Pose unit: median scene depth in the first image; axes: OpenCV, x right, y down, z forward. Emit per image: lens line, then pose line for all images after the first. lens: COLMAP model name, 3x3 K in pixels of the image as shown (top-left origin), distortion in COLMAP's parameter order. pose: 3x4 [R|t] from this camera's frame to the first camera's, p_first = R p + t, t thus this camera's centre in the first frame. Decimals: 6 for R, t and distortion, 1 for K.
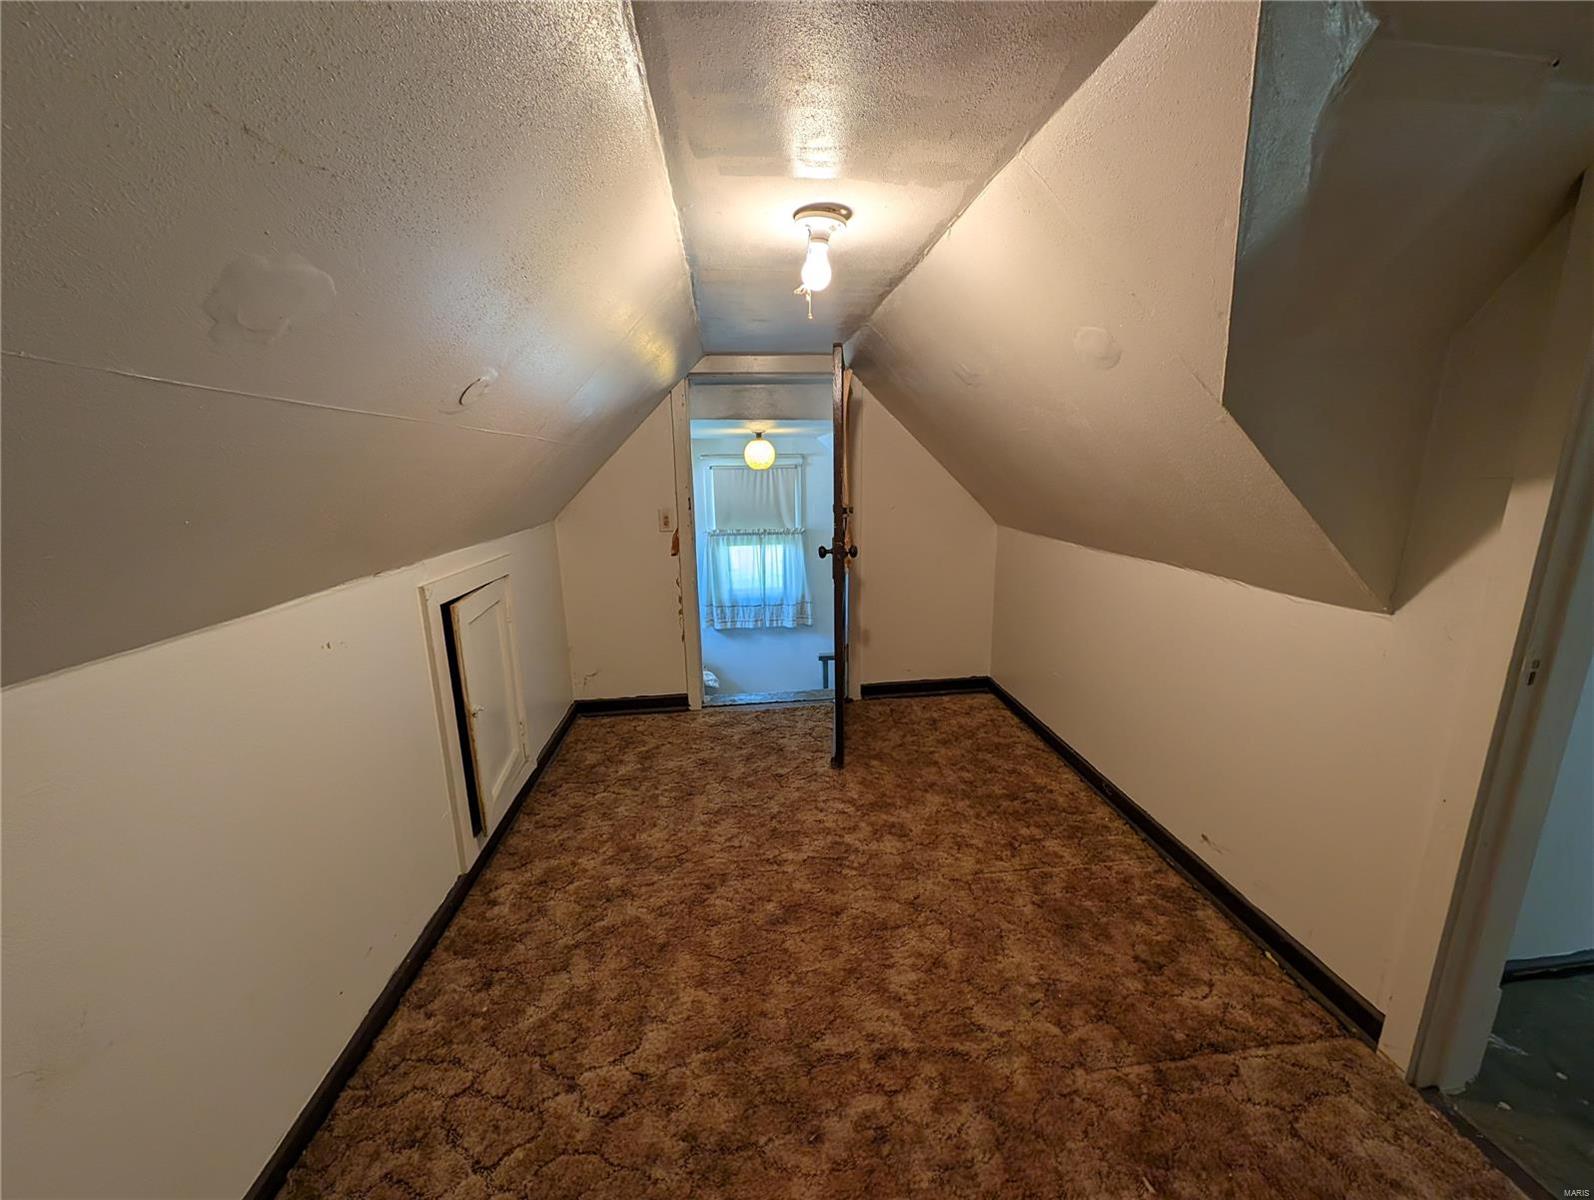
lens RADIAL K [[601.5, 0, 795.5], [0, 601.5, 599.5], [0, 0, 1]] dist [0.007008, -0.003230]
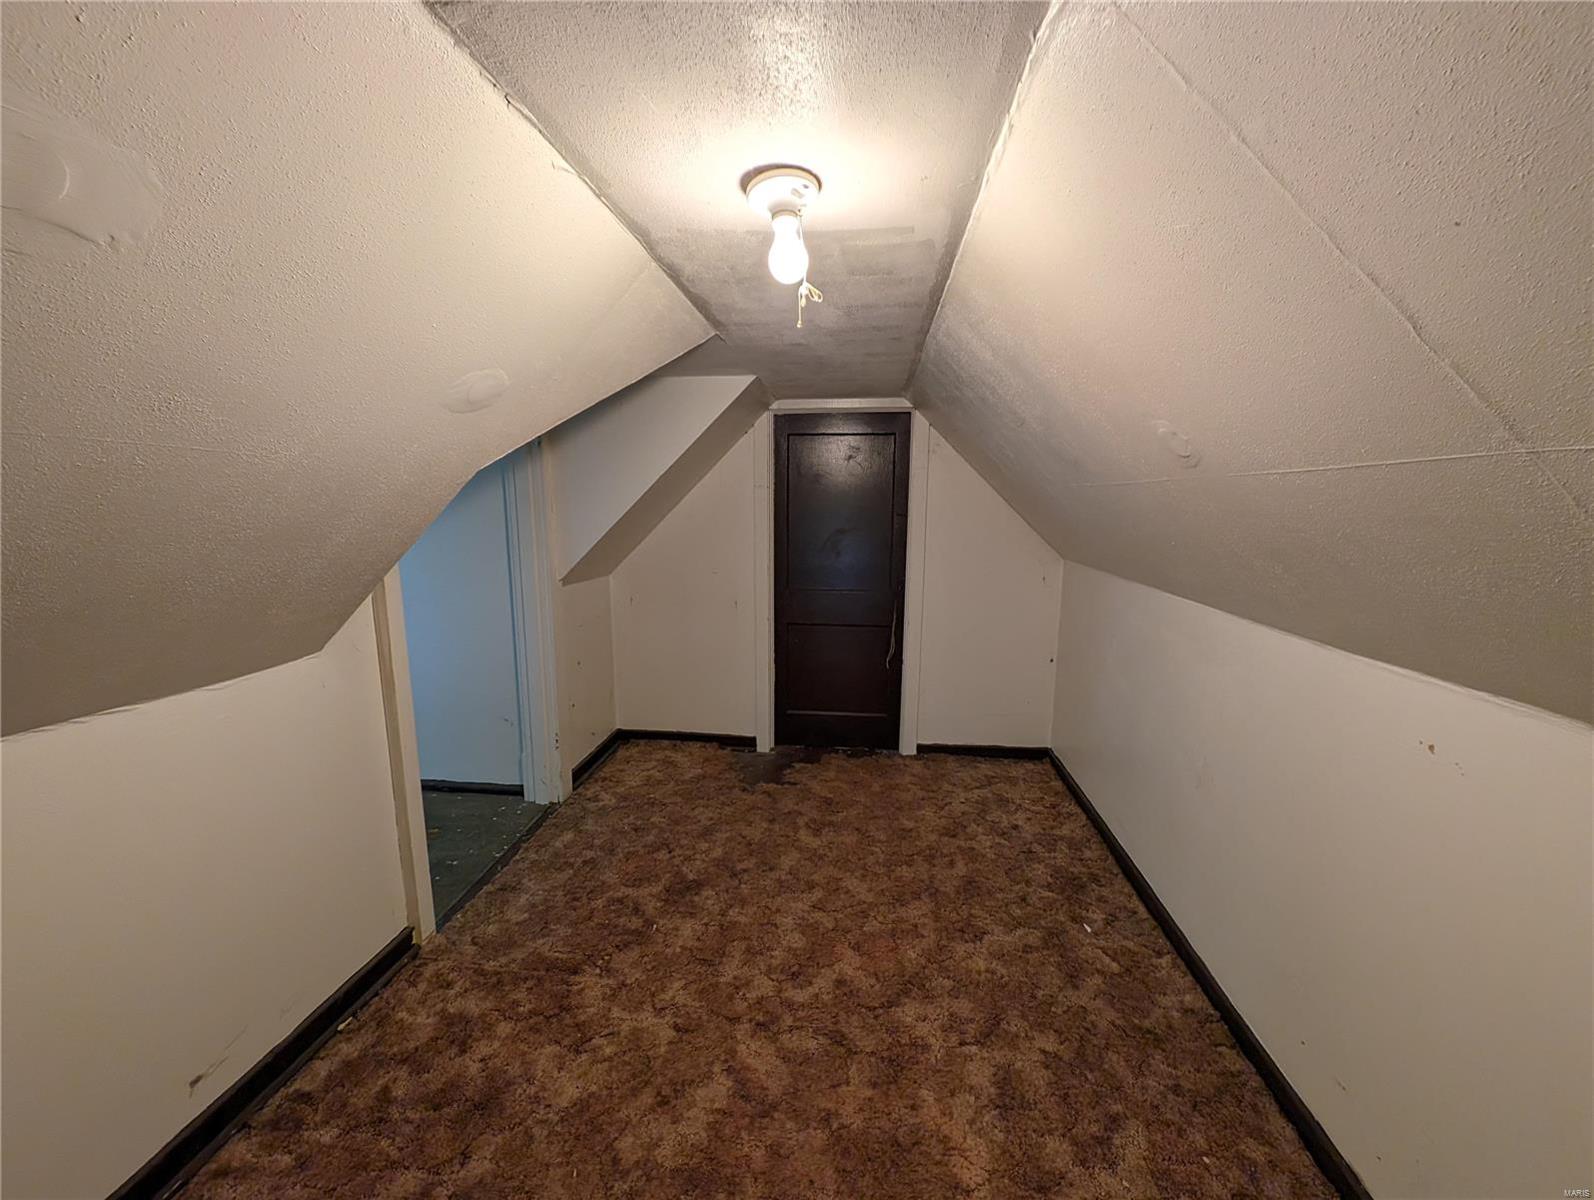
lens RADIAL K [[601.5, 0, 794.4], [0, 601.5, 599.3], [0, 0, 1]] dist [0.007008, -0.003230]
pose [[-0.974674, -0.026031, 0.222111, -0.126560], [0.057734, 0.930244, 0.362370, -0.389087], [-0.216050, 0.366016, -0.905182, 1.629794]]
